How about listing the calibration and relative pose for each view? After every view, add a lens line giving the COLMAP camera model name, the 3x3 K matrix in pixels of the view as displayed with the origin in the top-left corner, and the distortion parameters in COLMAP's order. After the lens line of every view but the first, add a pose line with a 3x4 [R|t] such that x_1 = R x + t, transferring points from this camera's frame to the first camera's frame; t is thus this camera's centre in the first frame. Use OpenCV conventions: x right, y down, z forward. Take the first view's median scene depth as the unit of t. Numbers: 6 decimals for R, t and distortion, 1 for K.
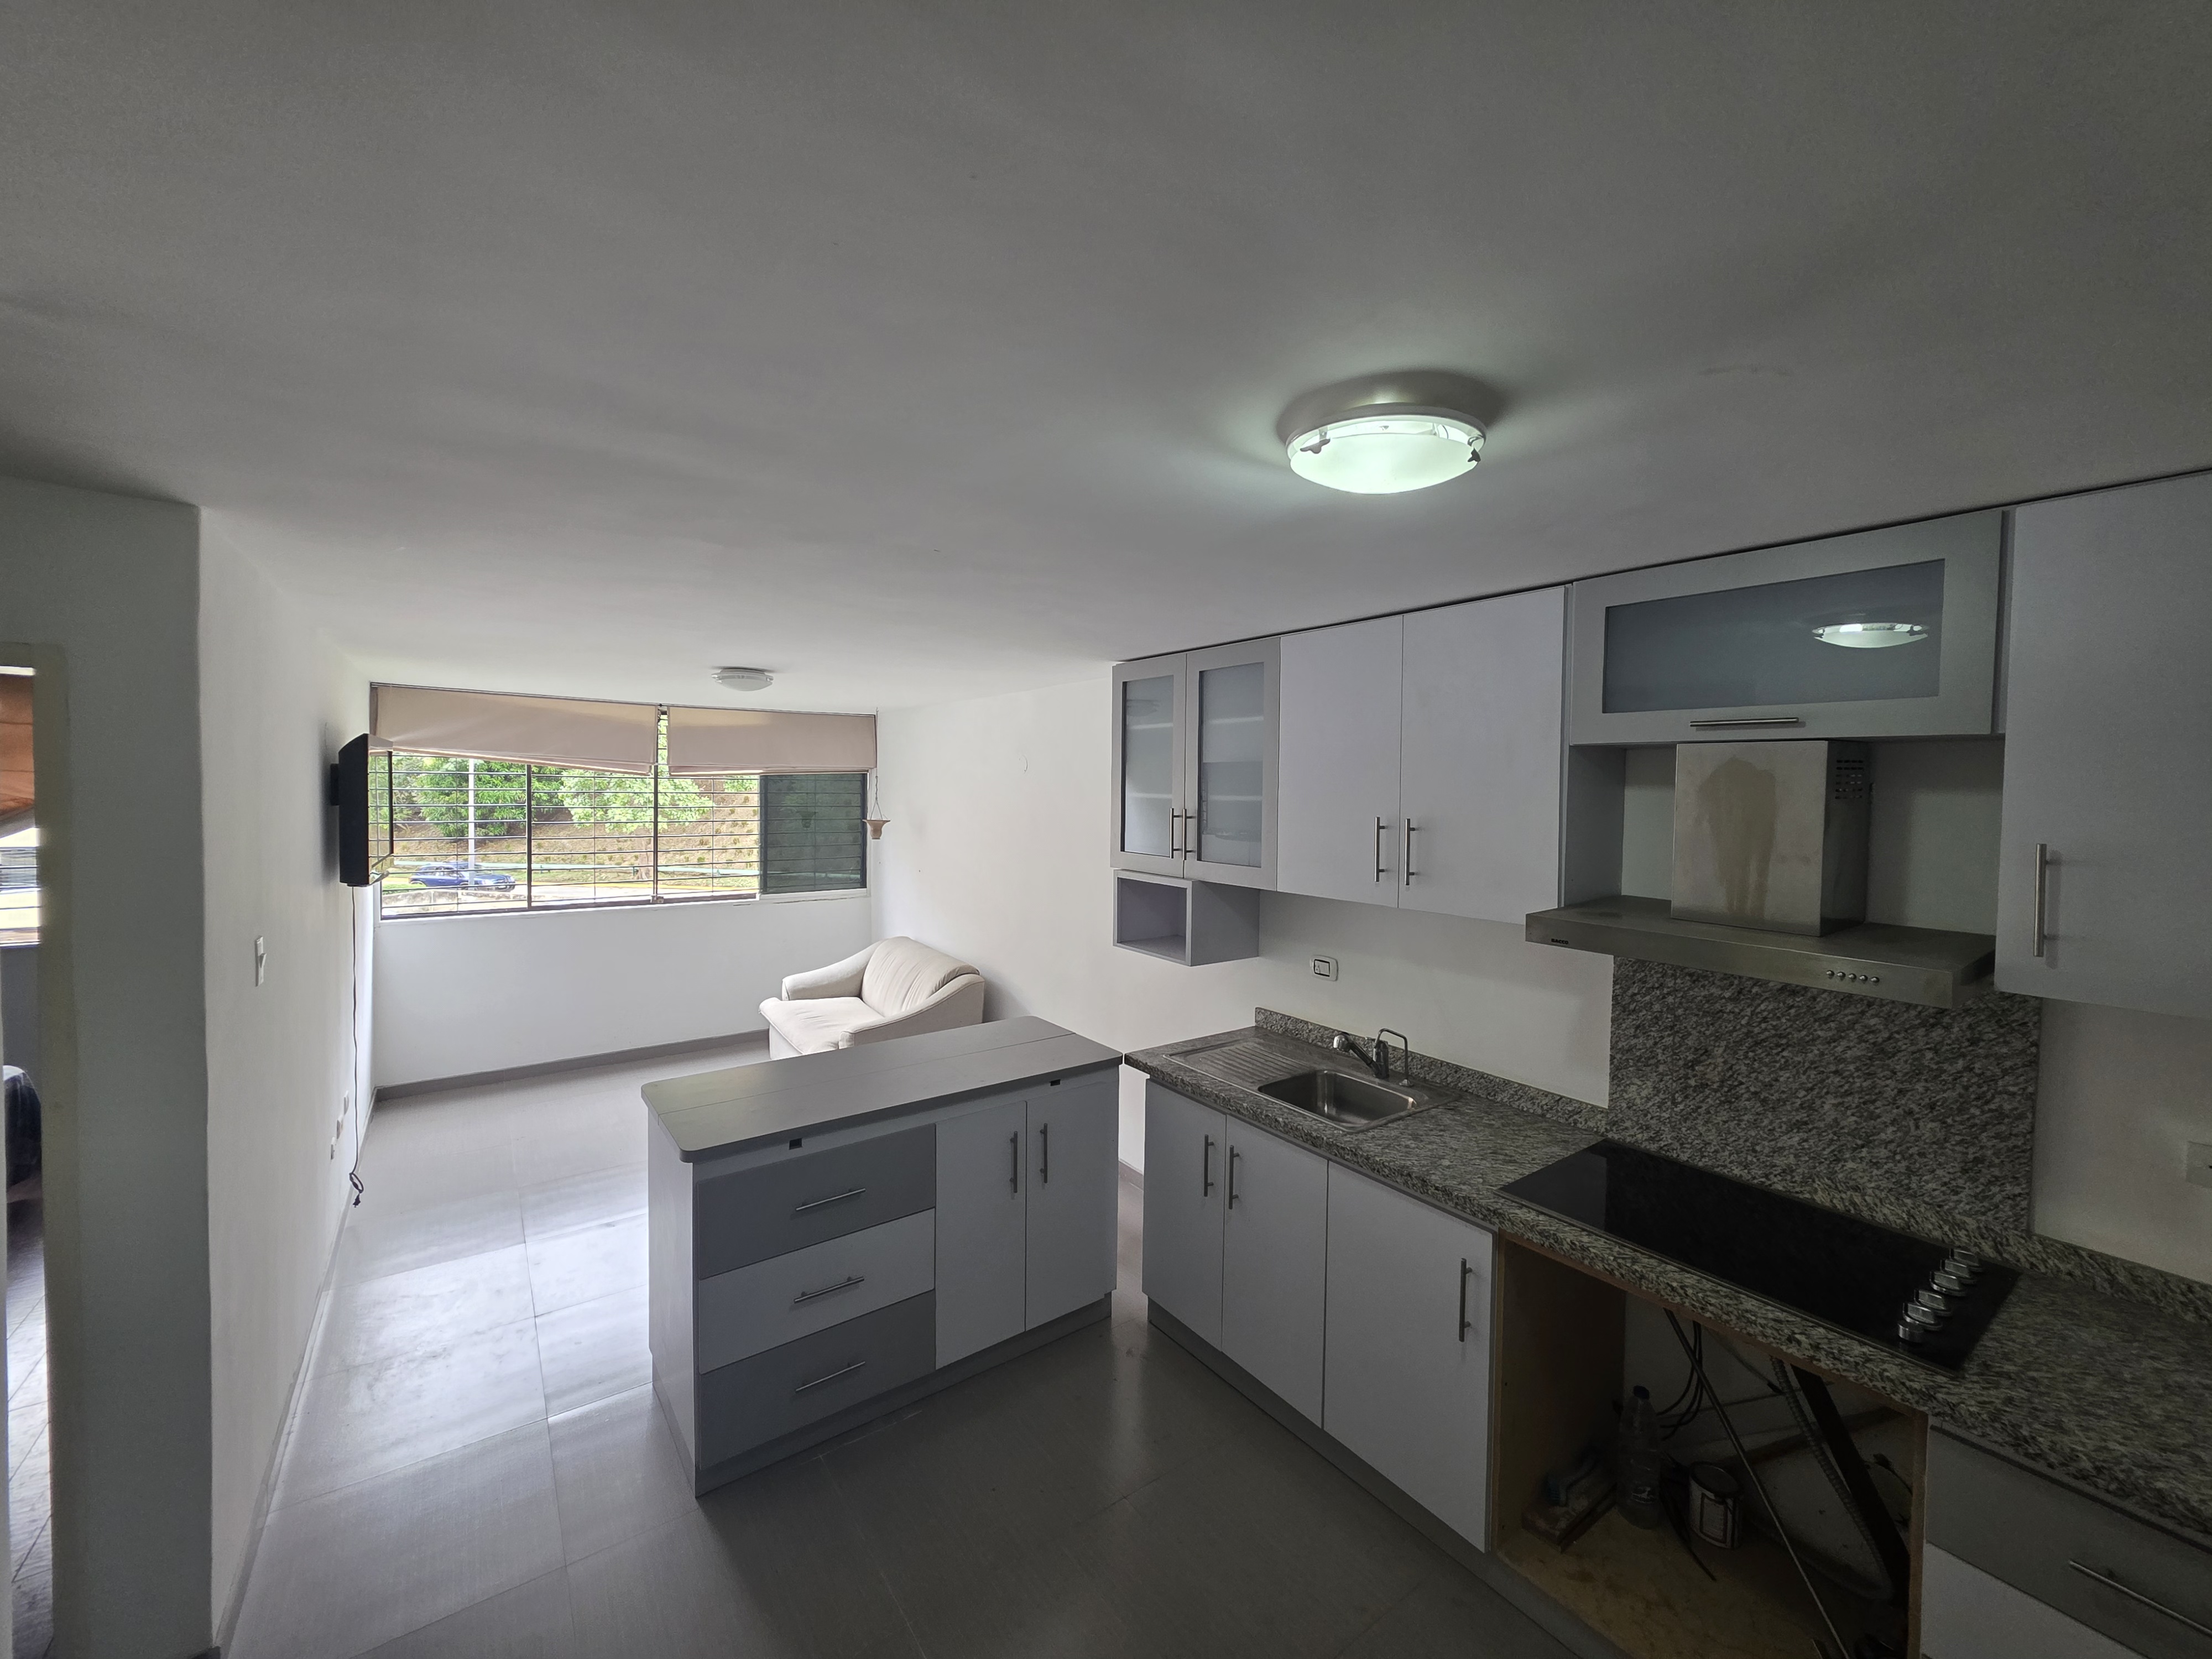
lens RADIAL K [[878.7, 0, 1115.0], [0, 878.7, 813.0], [0, 0, 1]] dist [0.003794, -0.000544]
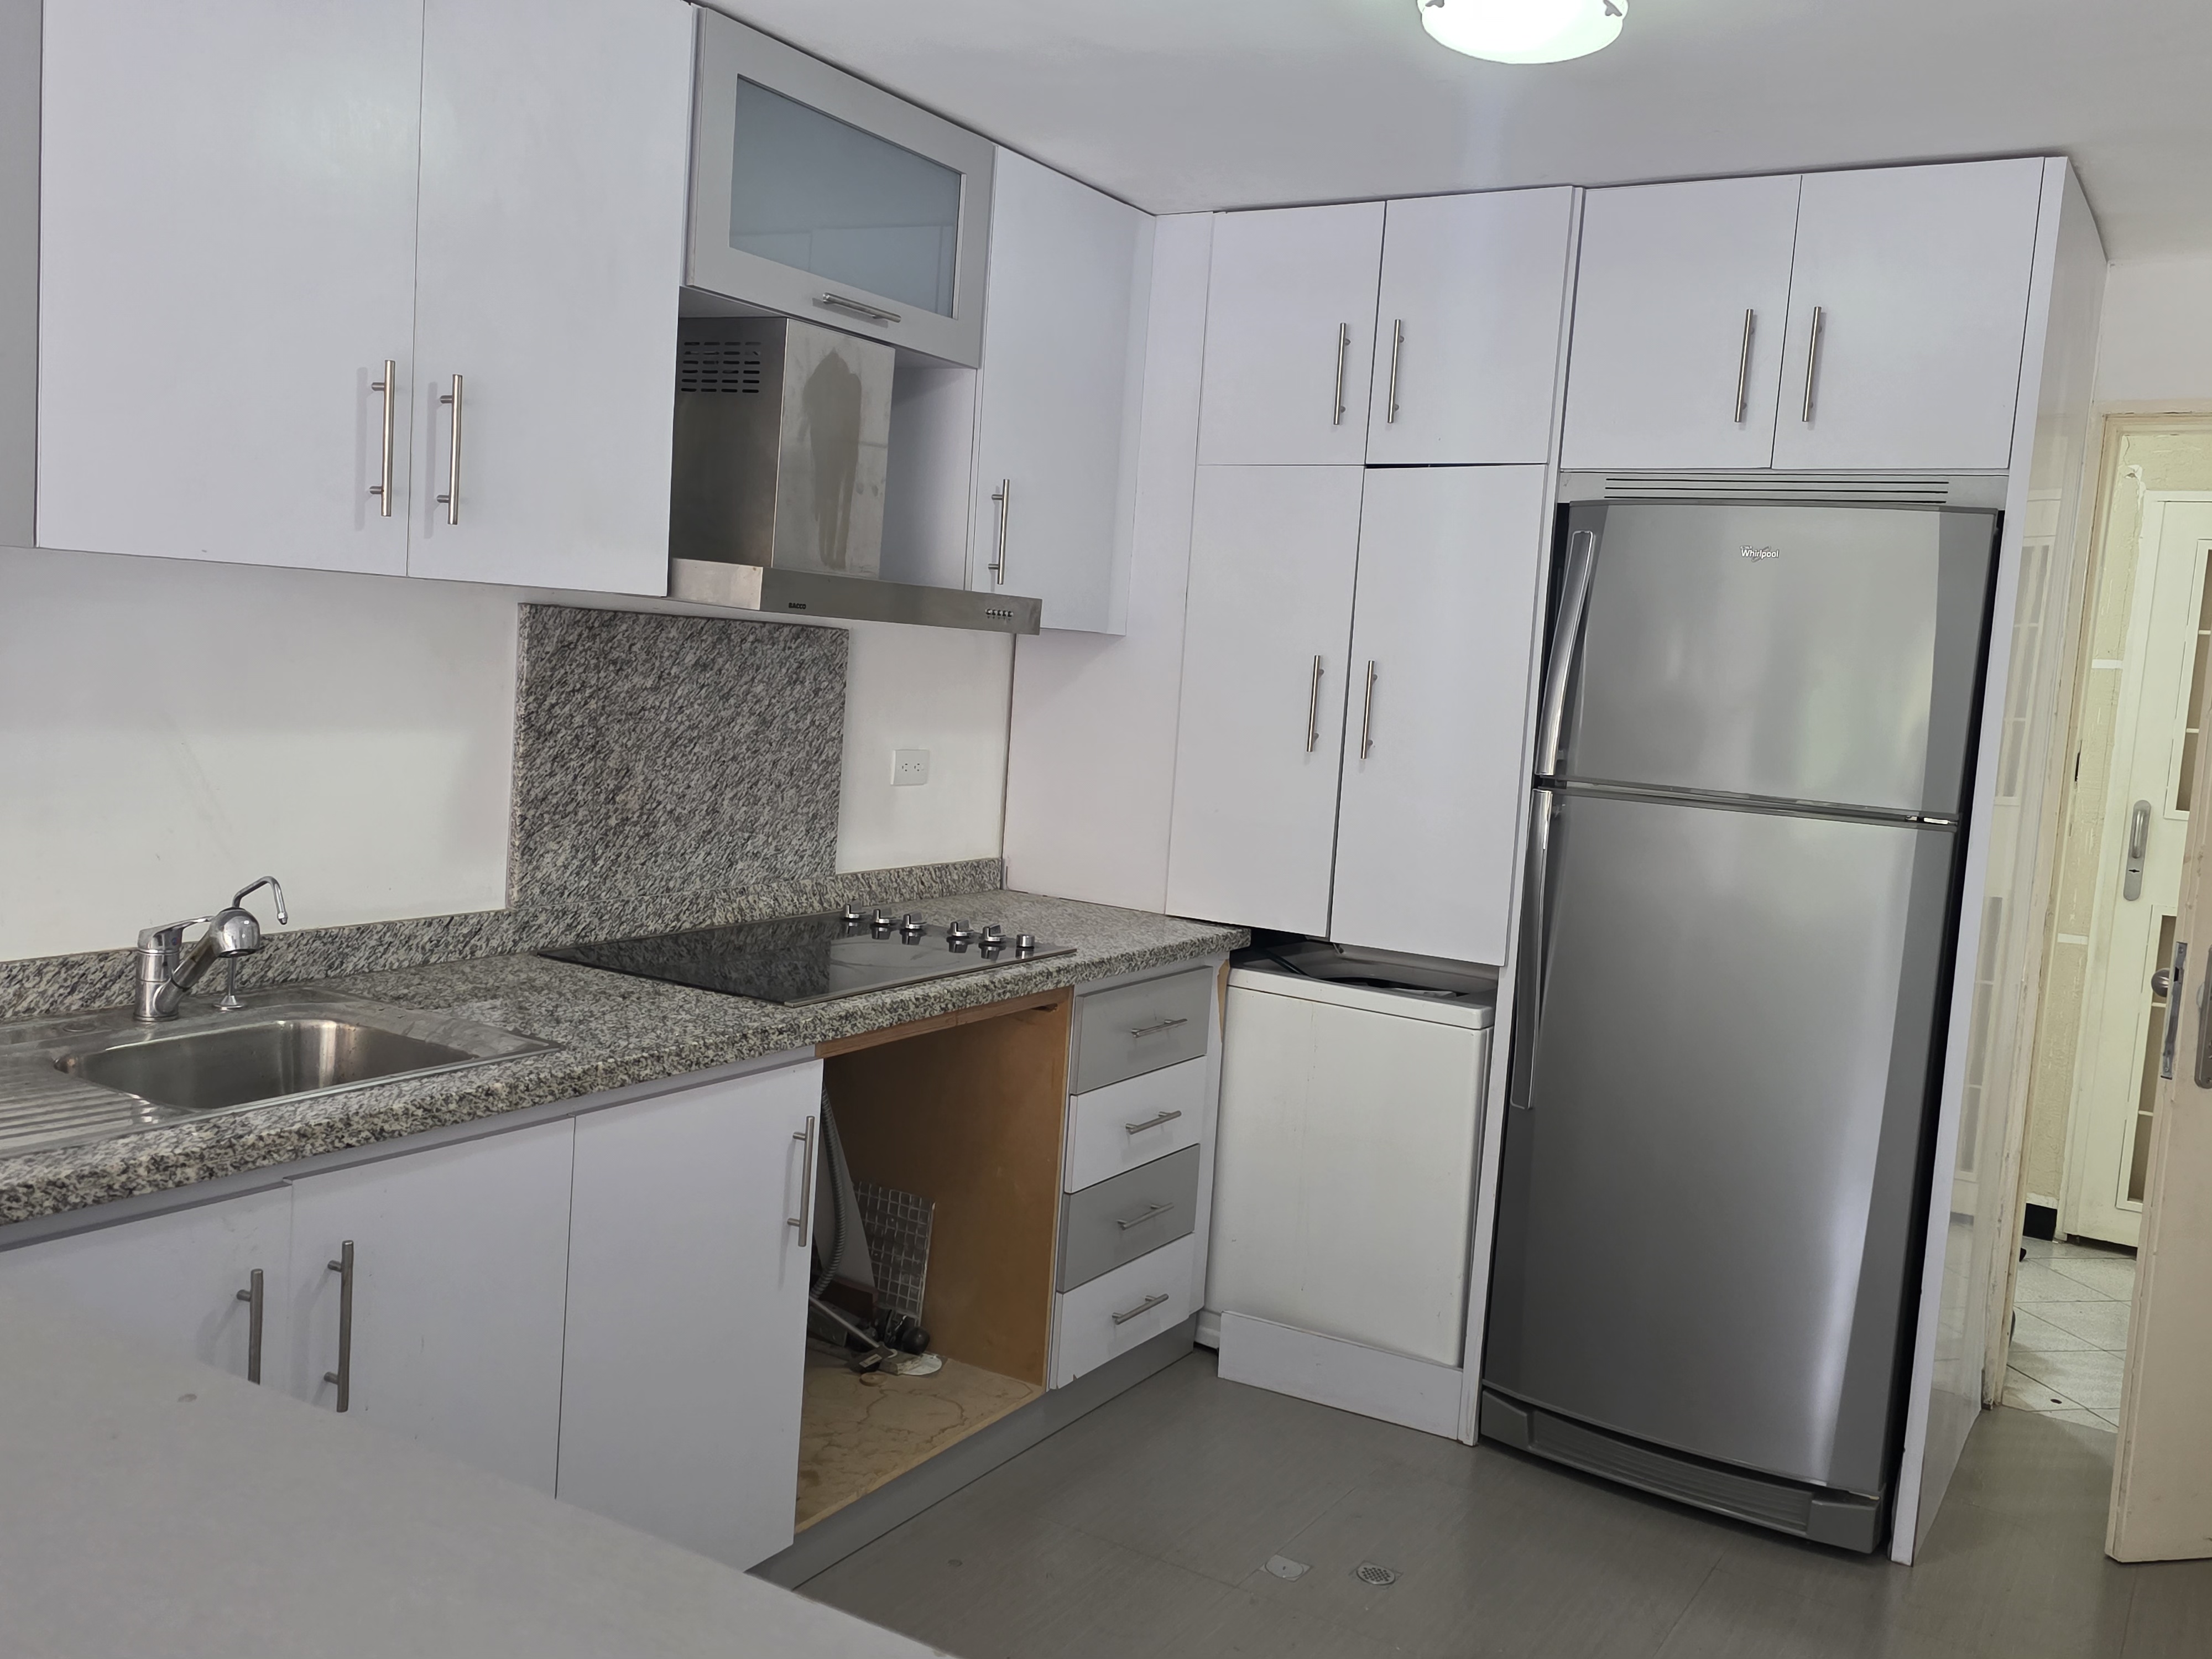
lens RADIAL K [[1897.7, 0, 1120.3], [0, 1897.7, 839.1], [0, 0, 1]] dist [0.085784, -0.100730]
pose [[-0.382406, -0.134928, 0.914090, -0.658615], [-0.046868, 0.990840, 0.126650, 0.091950], [-0.922805, 0.005590, -0.385227, 0.955673]]
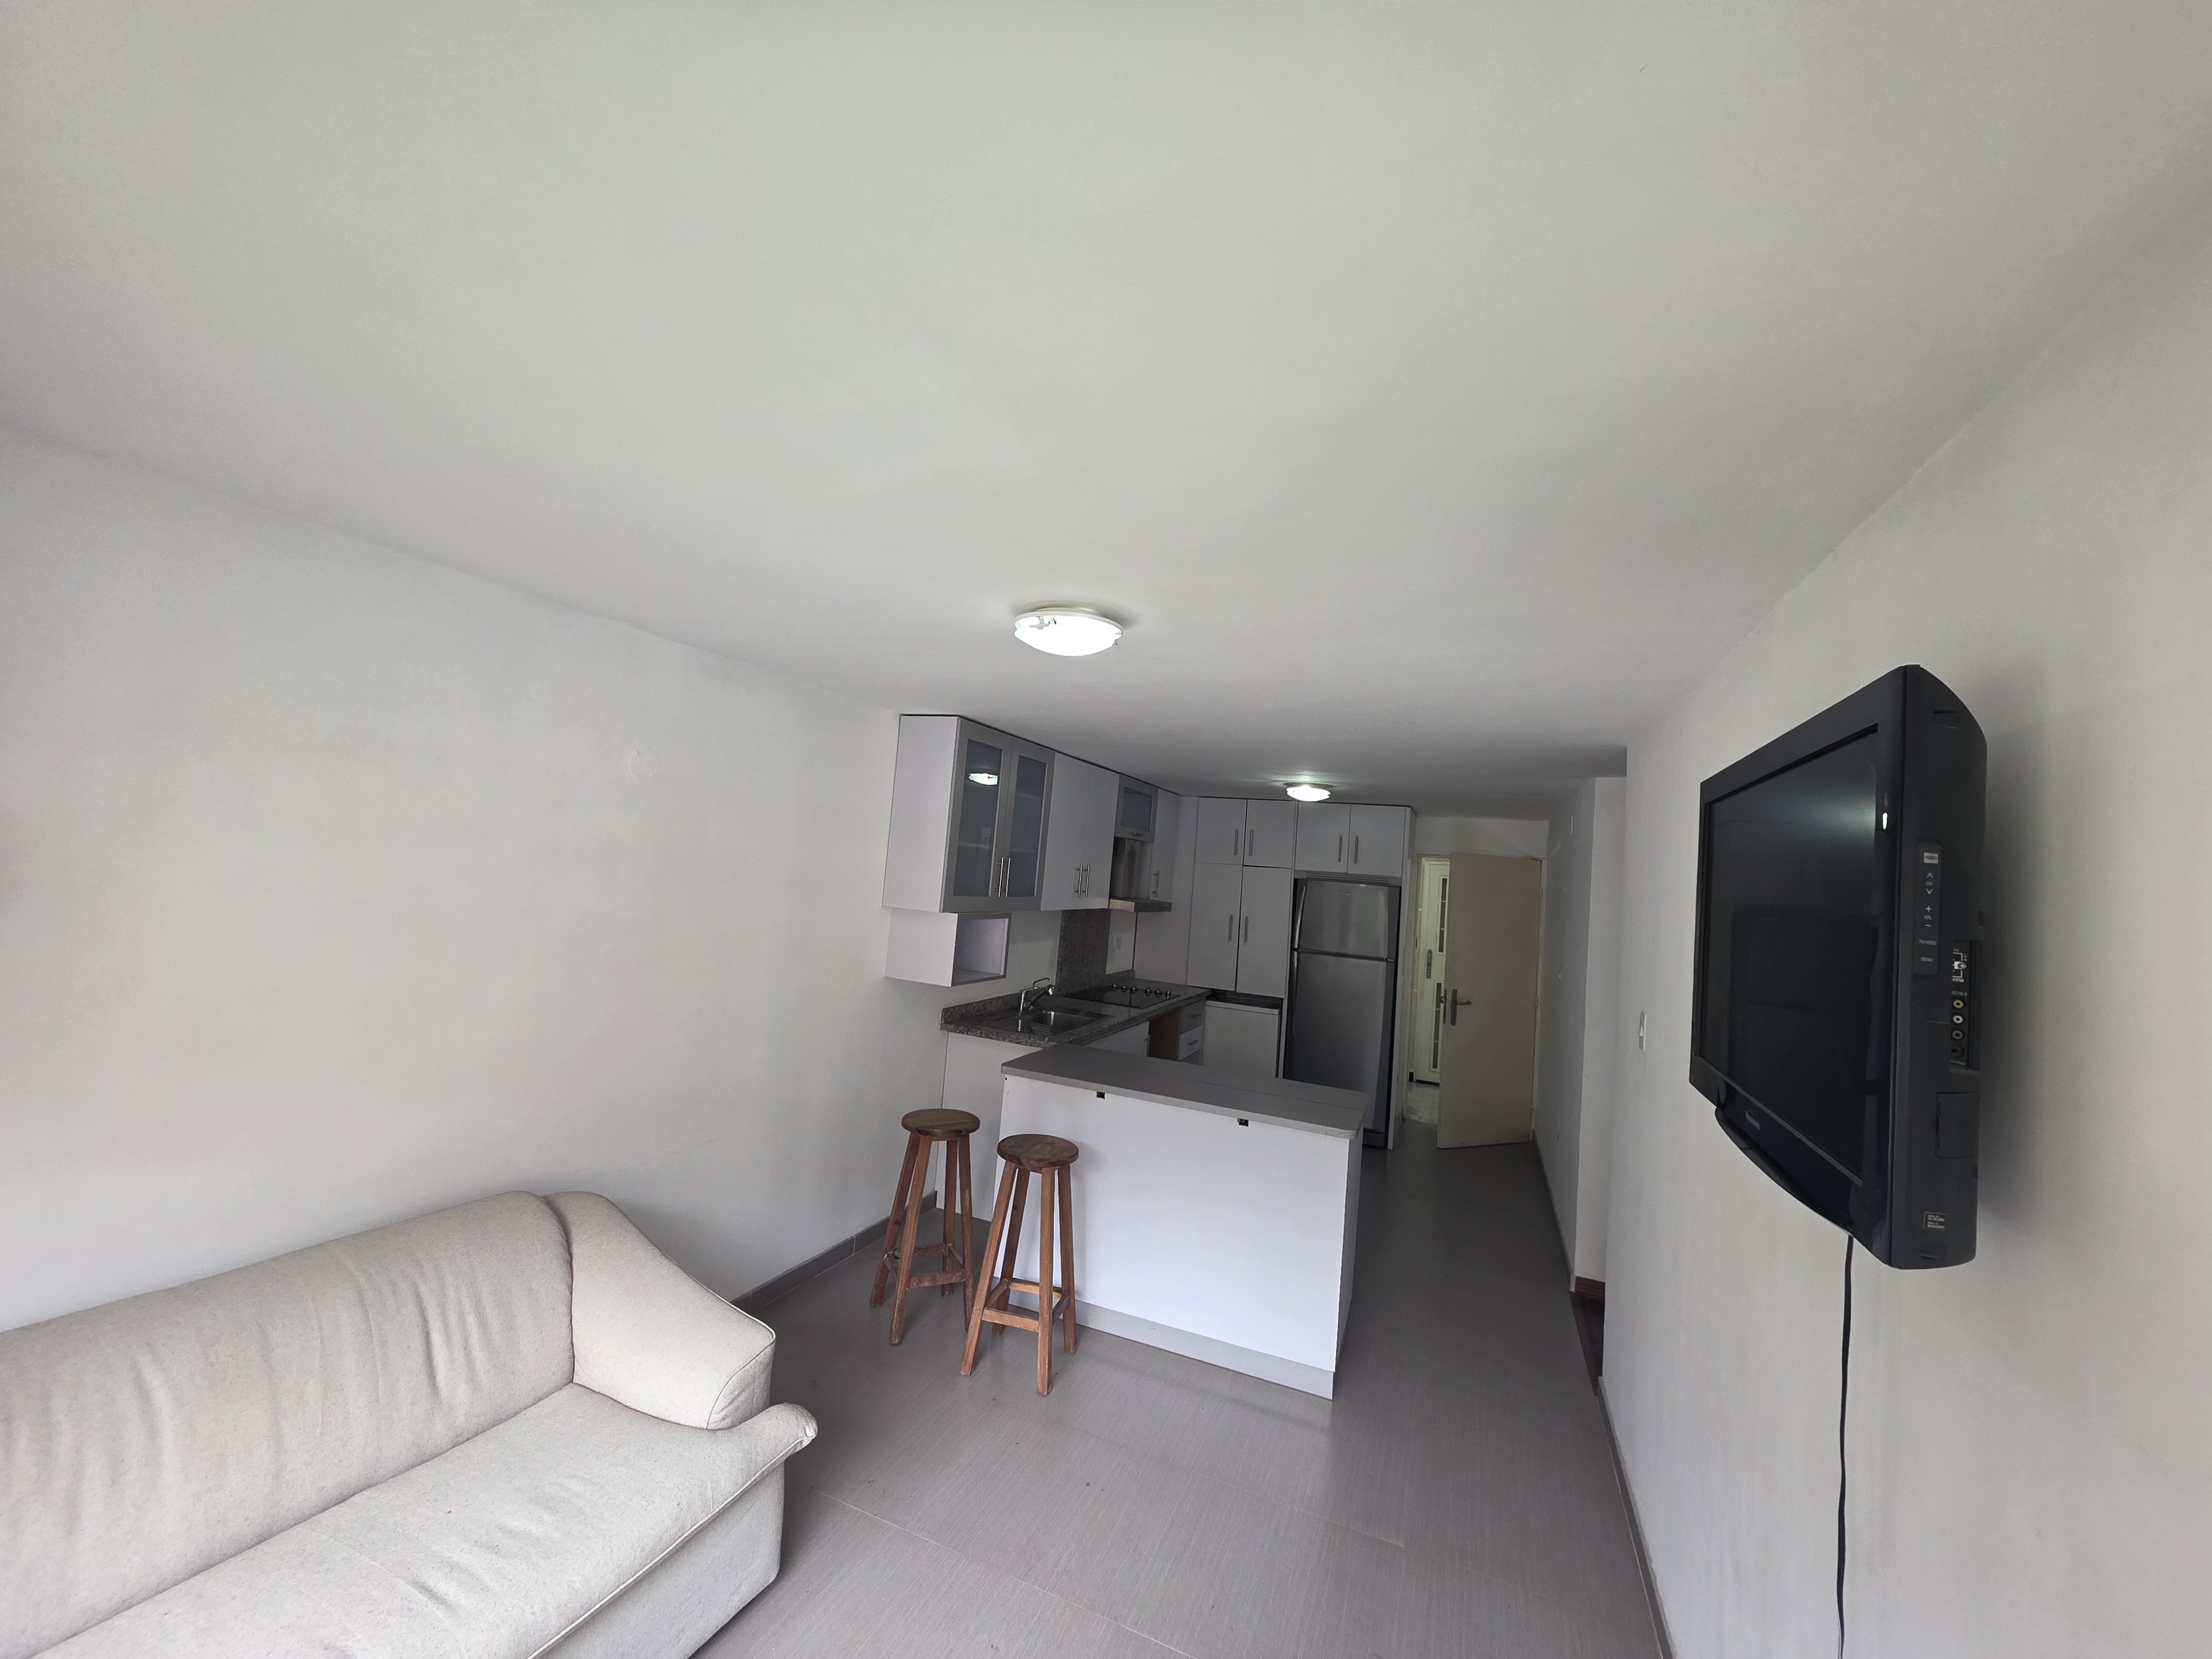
lens RADIAL K [[878.7, 0, 1111.3], [0, 878.7, 814.5], [0, 0, 1]] dist [0.003794, -0.000544]
pose [[-0.522573, -0.002836, 0.852590, -1.298544], [-0.063094, 0.997381, -0.035354, -0.037735], [-0.850257, -0.072268, -0.521383, 1.825341]]
